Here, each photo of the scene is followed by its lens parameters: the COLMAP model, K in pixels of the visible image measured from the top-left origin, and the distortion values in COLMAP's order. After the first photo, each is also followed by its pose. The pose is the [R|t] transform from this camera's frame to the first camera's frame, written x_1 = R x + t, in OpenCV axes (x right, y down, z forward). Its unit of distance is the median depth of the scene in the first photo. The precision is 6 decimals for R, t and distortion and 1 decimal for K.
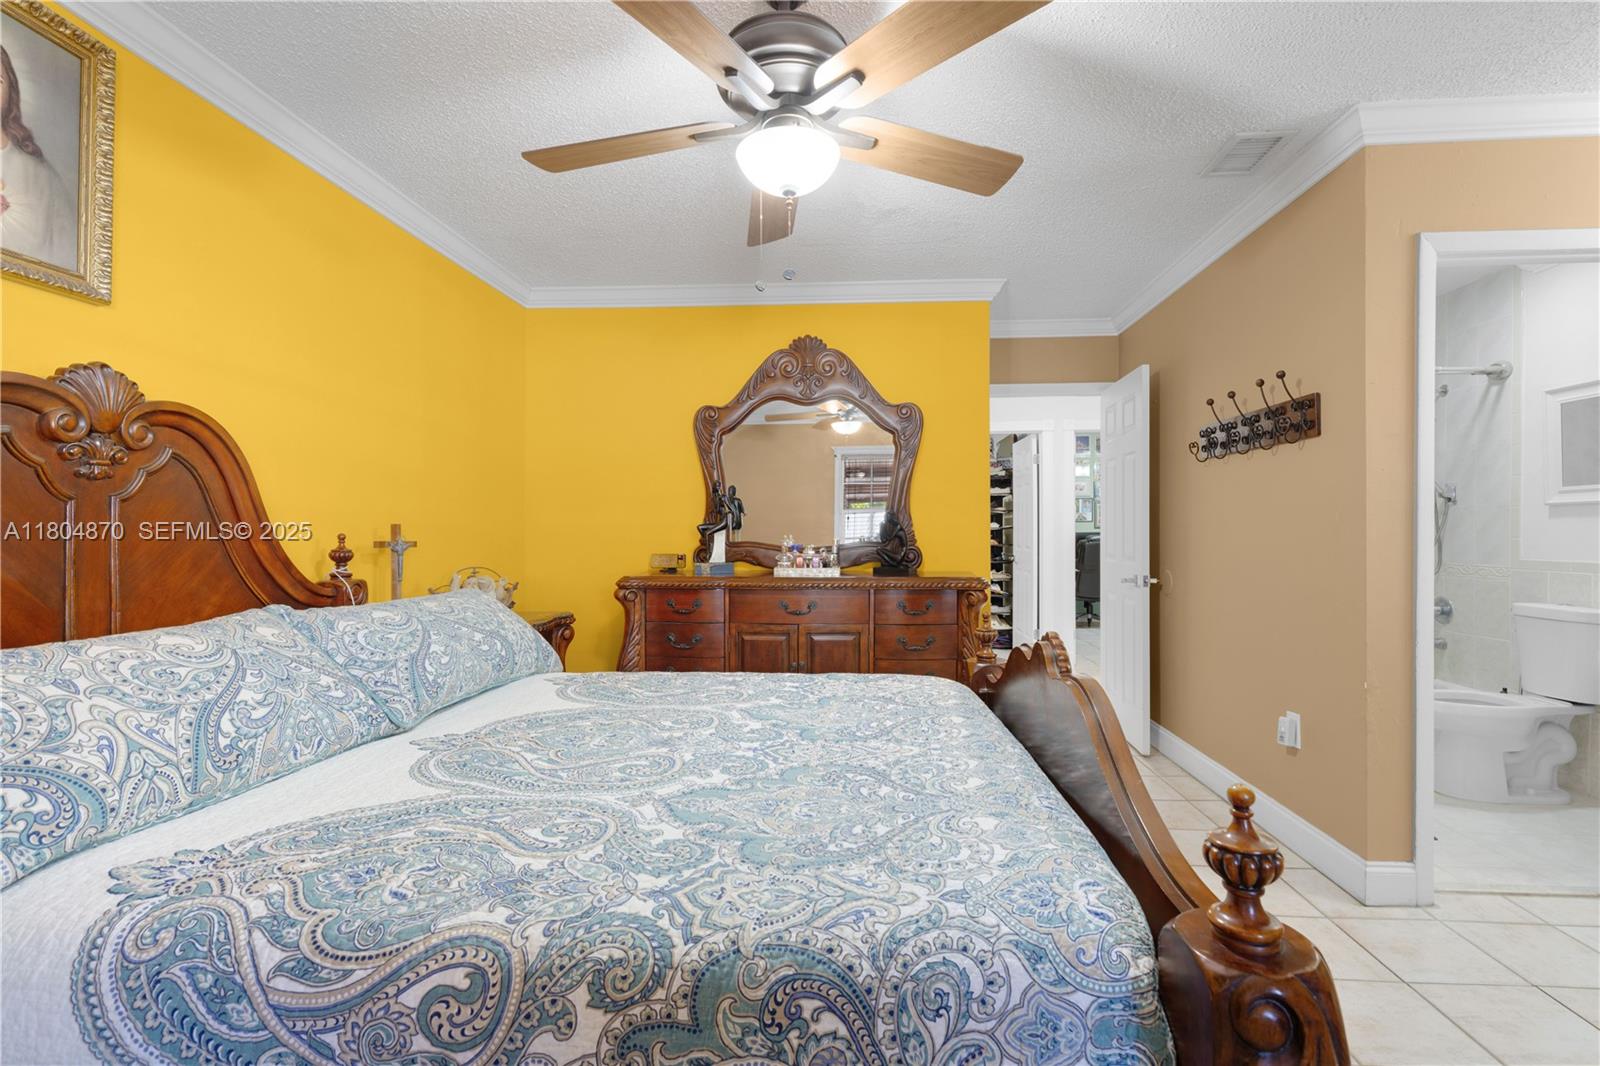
lens RADIAL K [[727.5, 0, 804.1], [0, 727.5, 528.7], [0, 0, 1]] dist [0.018626, 0.000246]
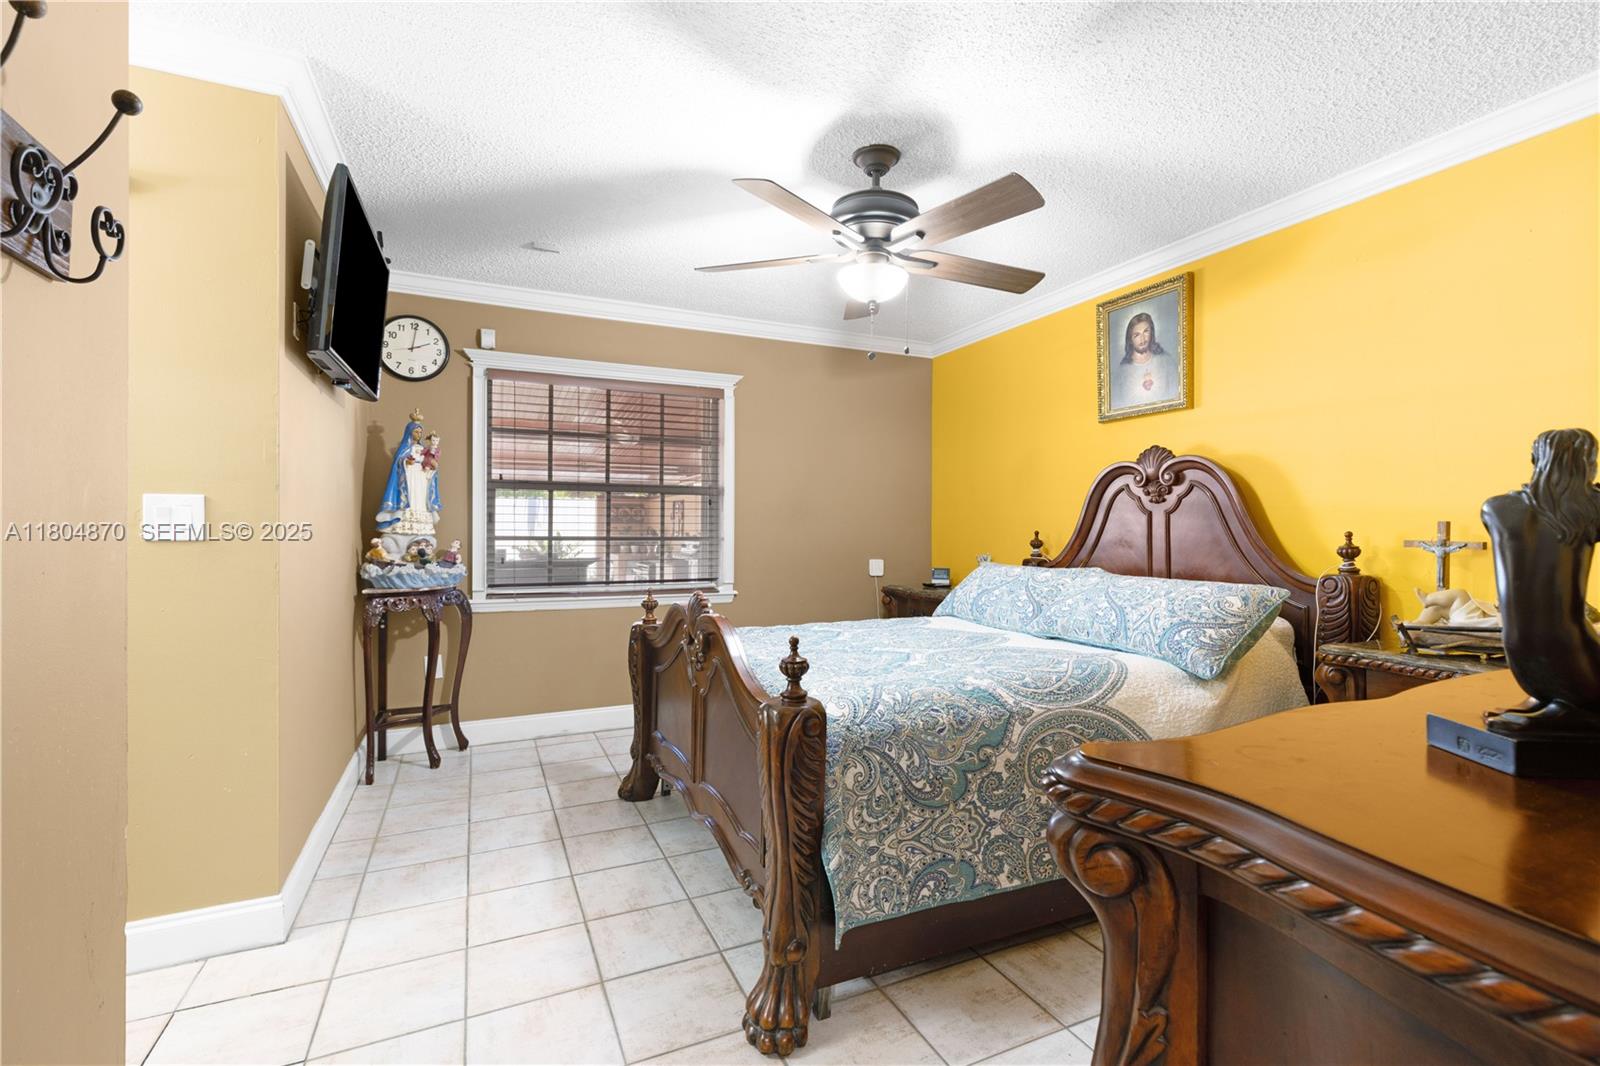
lens RADIAL K [[727.5, 0, 804.1], [0, 727.5, 528.7], [0, 0, 1]] dist [0.018626, 0.000246]
pose [[-0.870163, 0.006028, -0.492727, 0.650651], [0.006592, 0.999978, 0.000593, -0.003404], [0.492719, -0.002732, -0.870184, 1.688352]]
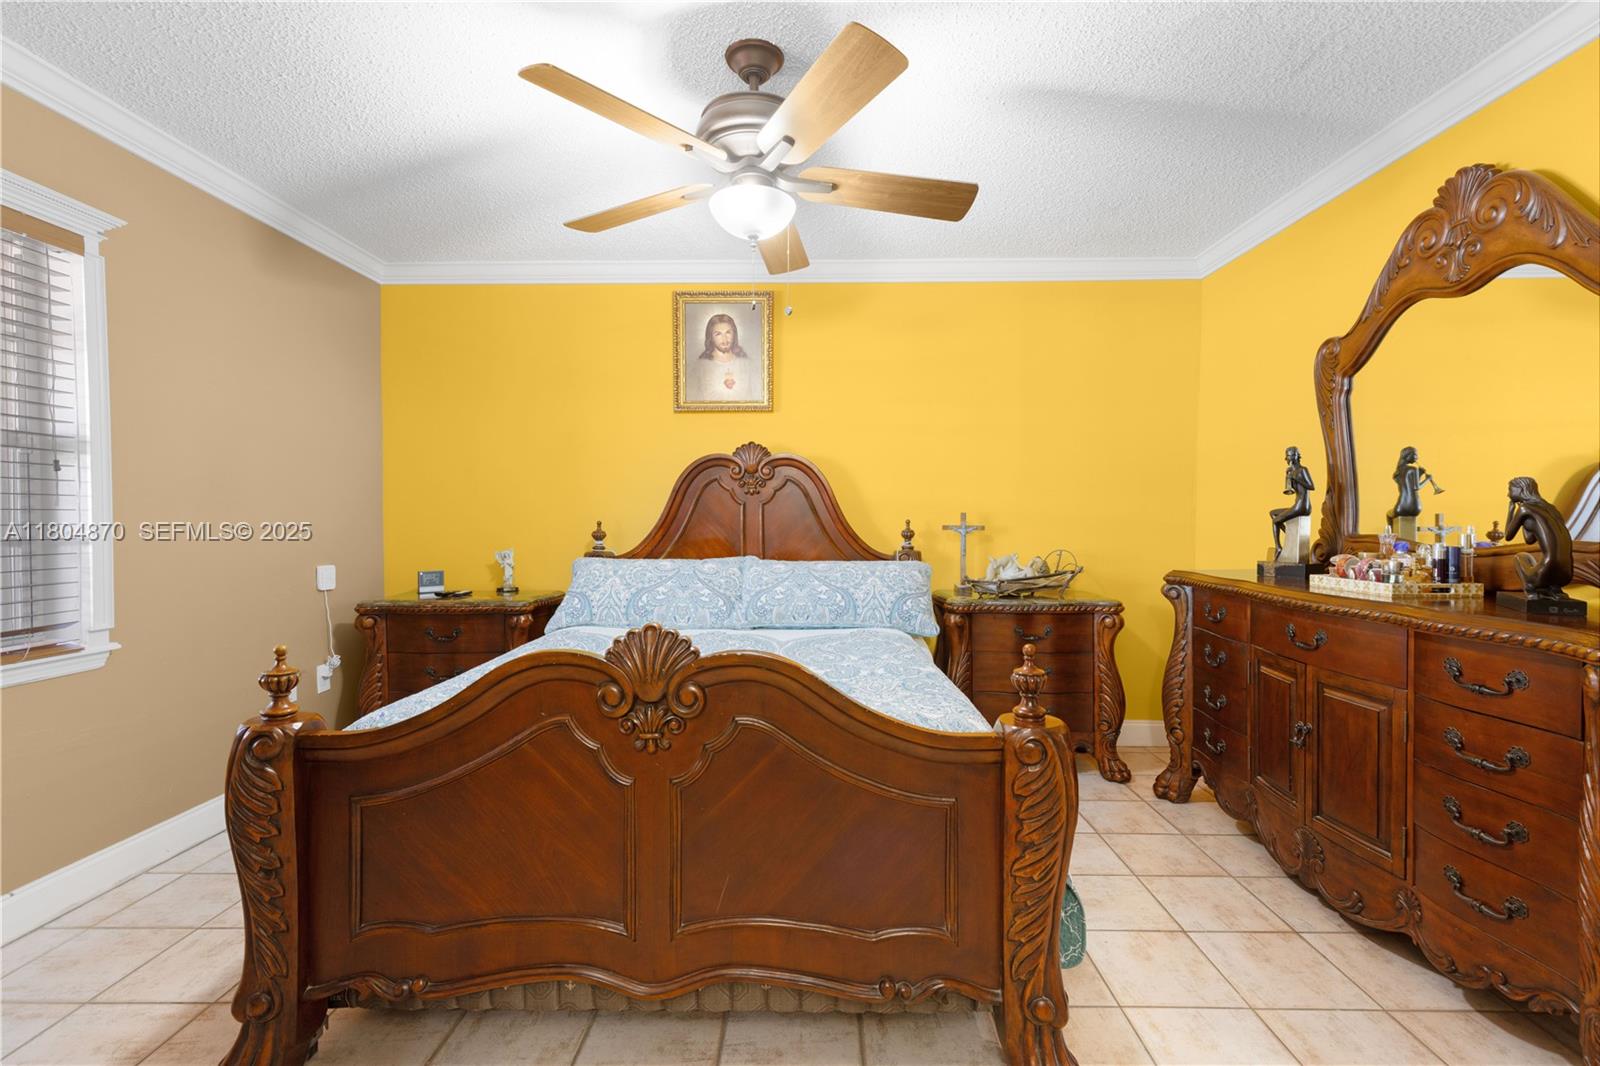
lens RADIAL K [[727.5, 0, 804.1], [0, 727.5, 528.7], [0, 0, 1]] dist [0.018626, 0.000246]
pose [[0.068360, 0.020943, -0.997441, 0.917413], [0.005276, 0.999758, 0.021354, -0.007874], [0.997647, -0.006722, 0.068233, 0.750201]]
